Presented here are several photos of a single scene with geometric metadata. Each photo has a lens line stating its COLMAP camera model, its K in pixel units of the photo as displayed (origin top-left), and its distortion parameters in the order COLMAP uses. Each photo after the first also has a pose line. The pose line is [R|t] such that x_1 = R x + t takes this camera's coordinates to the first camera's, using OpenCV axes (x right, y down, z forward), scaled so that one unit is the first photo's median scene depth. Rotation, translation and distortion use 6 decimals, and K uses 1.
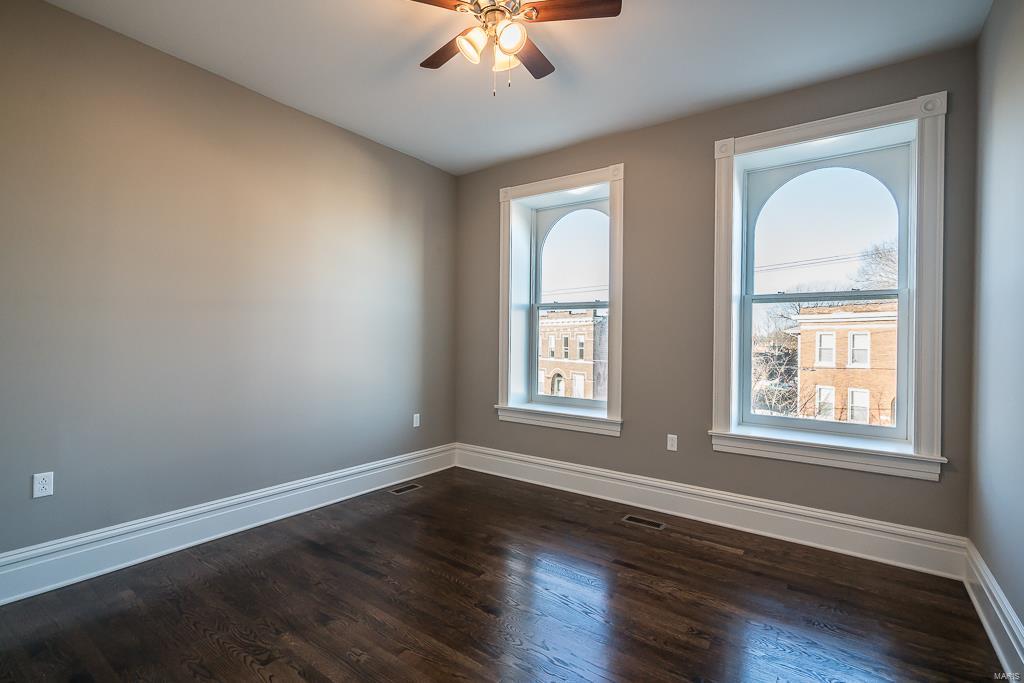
lens RADIAL K [[475.7, 0, 510.8], [0, 475.7, 340.8], [0, 0, 1]] dist [-0.010255, 0.002704]
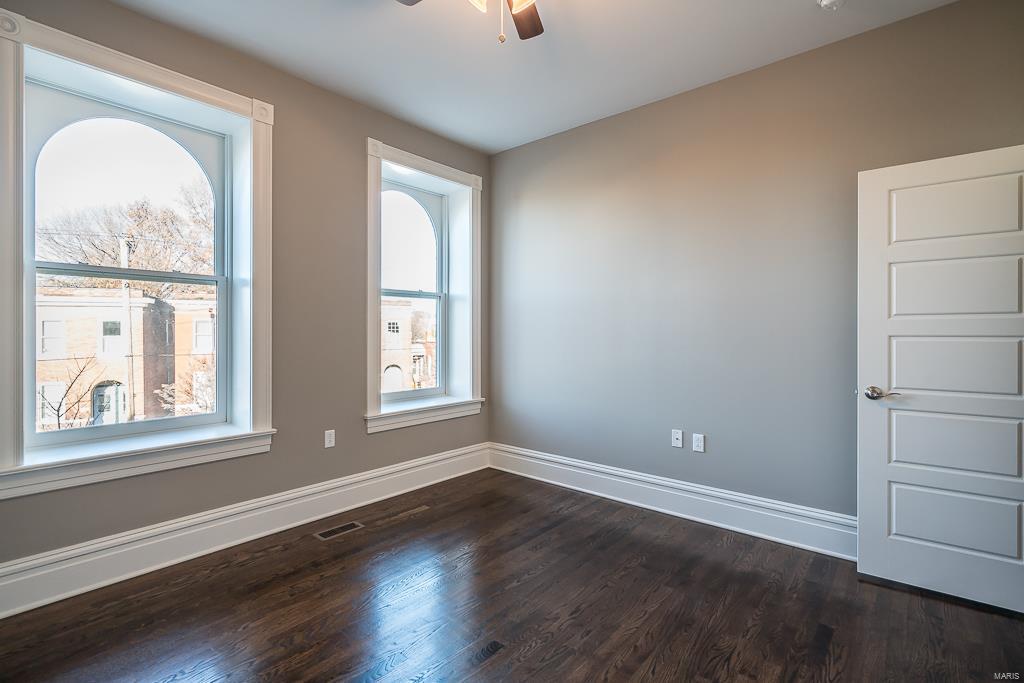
lens RADIAL K [[475.7, 0, 514.7], [0, 475.7, 333.5], [0, 0, 1]] dist [-0.010255, 0.002704]
pose [[0.079532, -0.015961, 0.996705, -0.594595], [0.003367, 0.999870, 0.015743, -0.004658], [-0.996827, 0.002104, 0.079576, 0.606249]]
